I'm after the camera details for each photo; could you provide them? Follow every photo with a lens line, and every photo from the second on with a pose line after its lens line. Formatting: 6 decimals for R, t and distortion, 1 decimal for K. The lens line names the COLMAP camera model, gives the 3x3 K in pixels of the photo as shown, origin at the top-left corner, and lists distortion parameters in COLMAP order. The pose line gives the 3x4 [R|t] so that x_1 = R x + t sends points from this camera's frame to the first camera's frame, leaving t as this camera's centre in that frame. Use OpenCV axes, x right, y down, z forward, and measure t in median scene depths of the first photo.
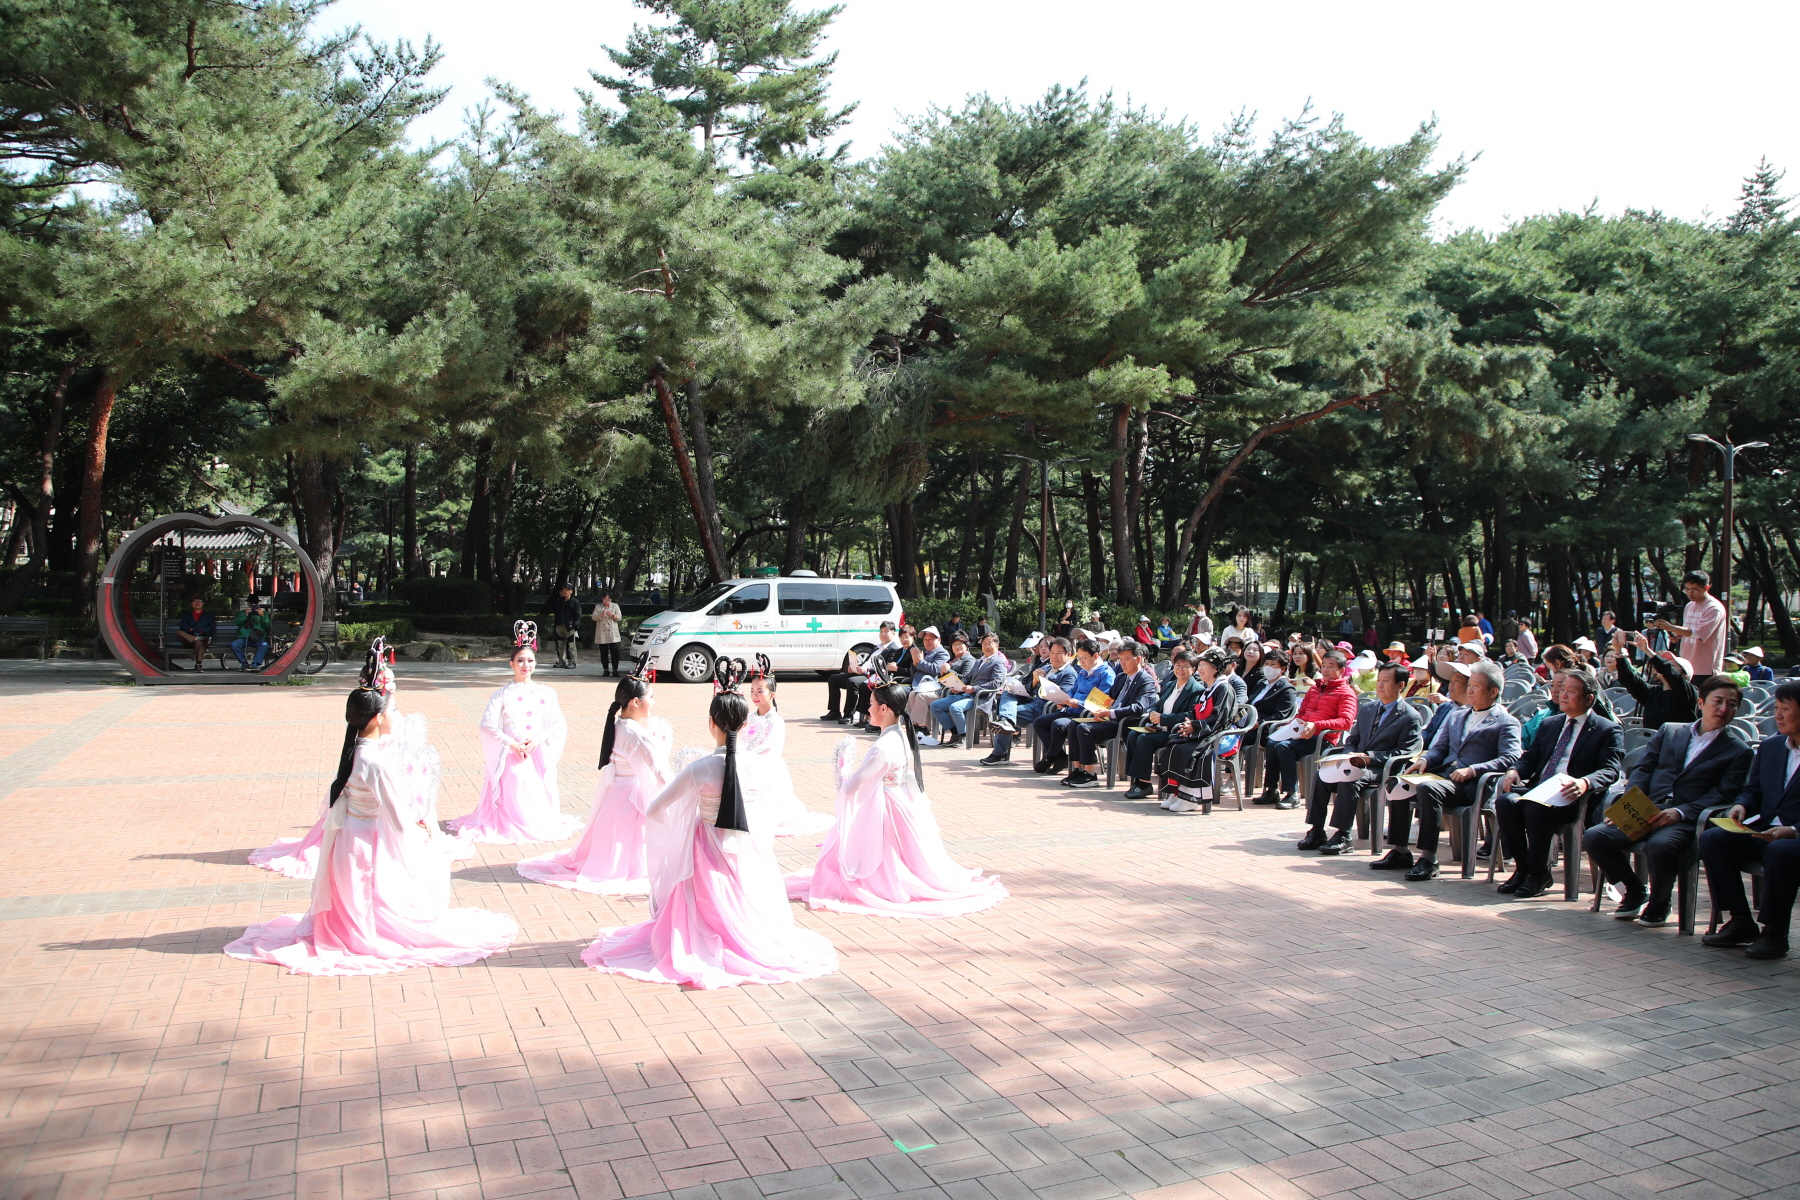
lens RADIAL K [[1257.1, 0, 901.0], [0, 1257.1, 592.3], [0, 0, 1]] dist [-0.072610, 0.034653]
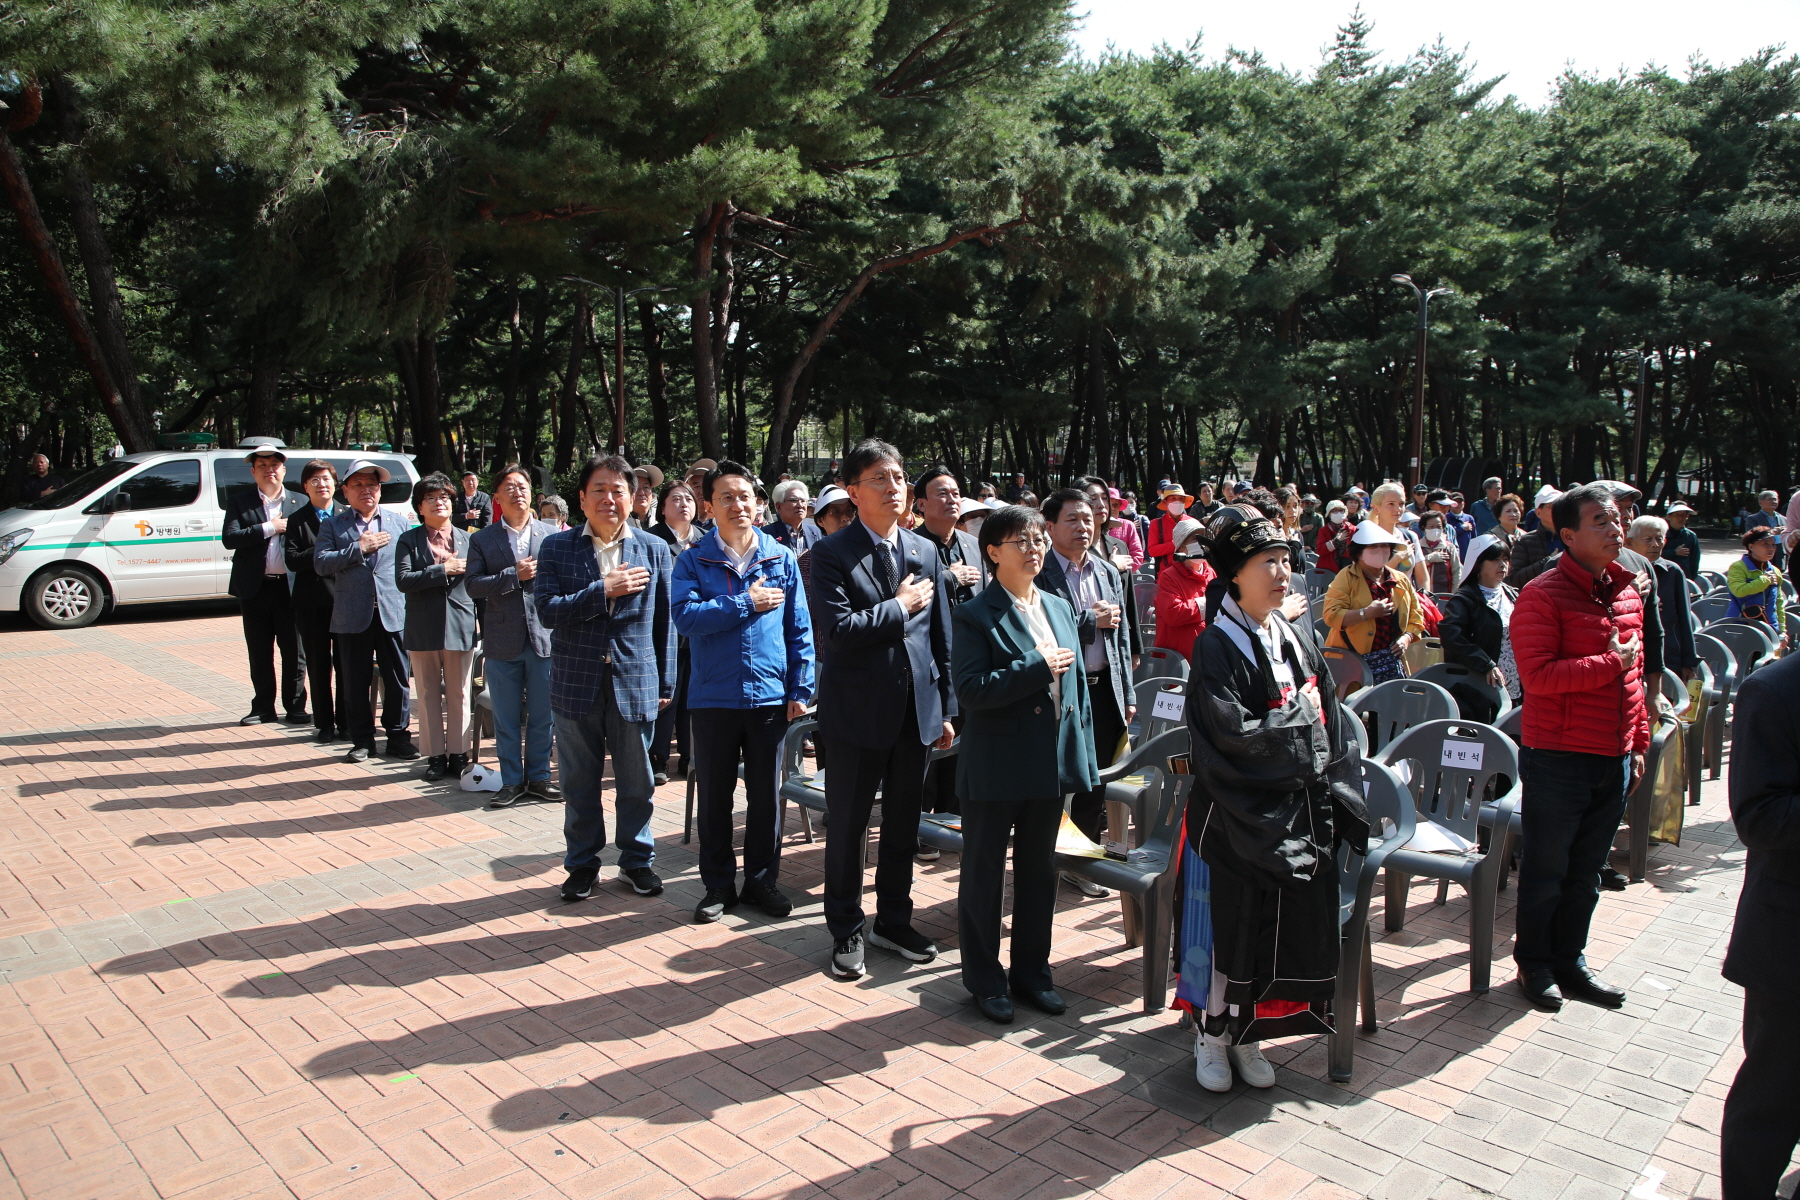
lens RADIAL K [[1257.1, 0, 908.2], [0, 1257.1, 596.7], [0, 0, 1]] dist [-0.072610, 0.034653]
pose [[0.932945, -0.049912, 0.356543, 0.001368], [0.010775, 0.993770, 0.110924, -0.002367], [-0.359858, -0.099644, 0.927671, 0.218595]]
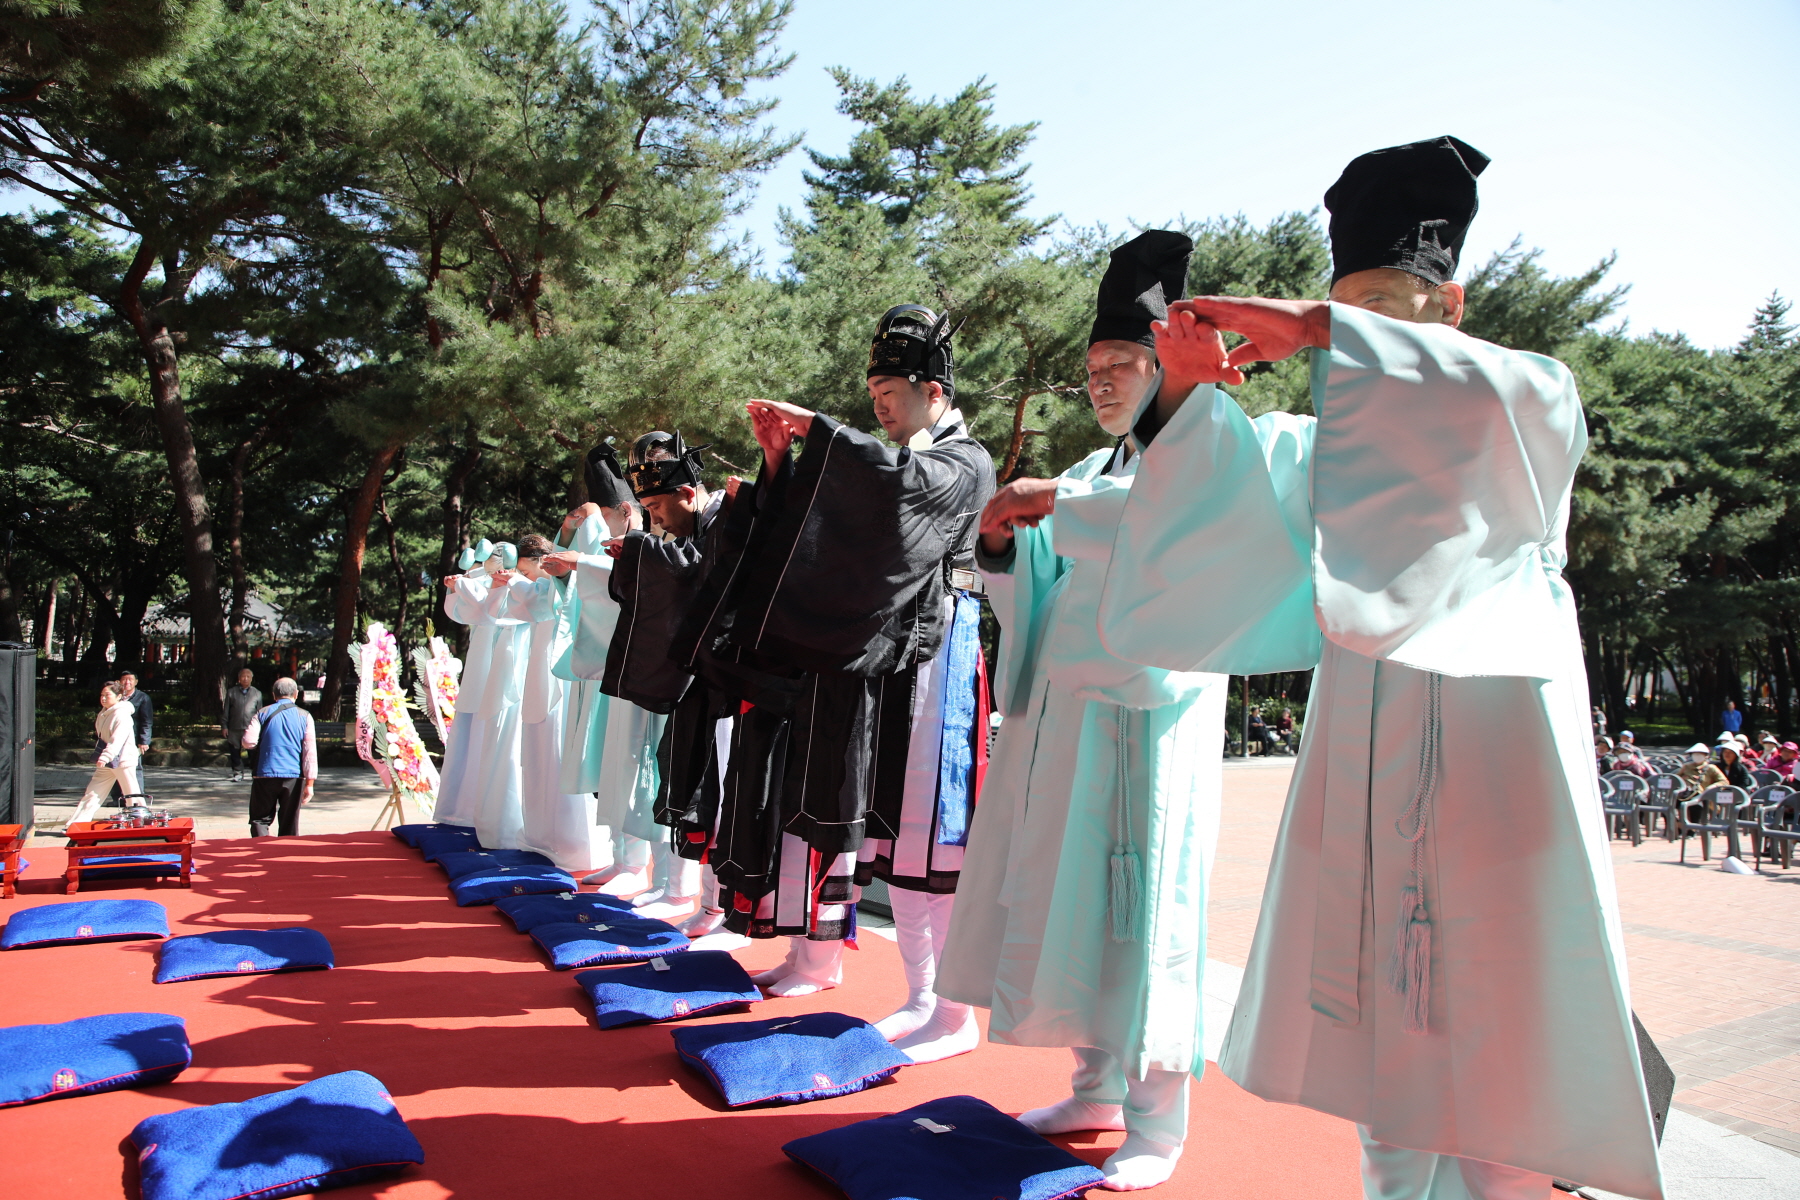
lens RADIAL K [[1257.1, 0, 896.8], [0, 1257.1, 586.6], [0, 0, 1]] dist [-0.072610, 0.034653]
pose [[0.993027, 0.007327, 0.117659, -0.285651], [0.000994, 0.997511, -0.070505, -0.009272], [-0.117882, 0.070130, 0.990548, 0.001439]]
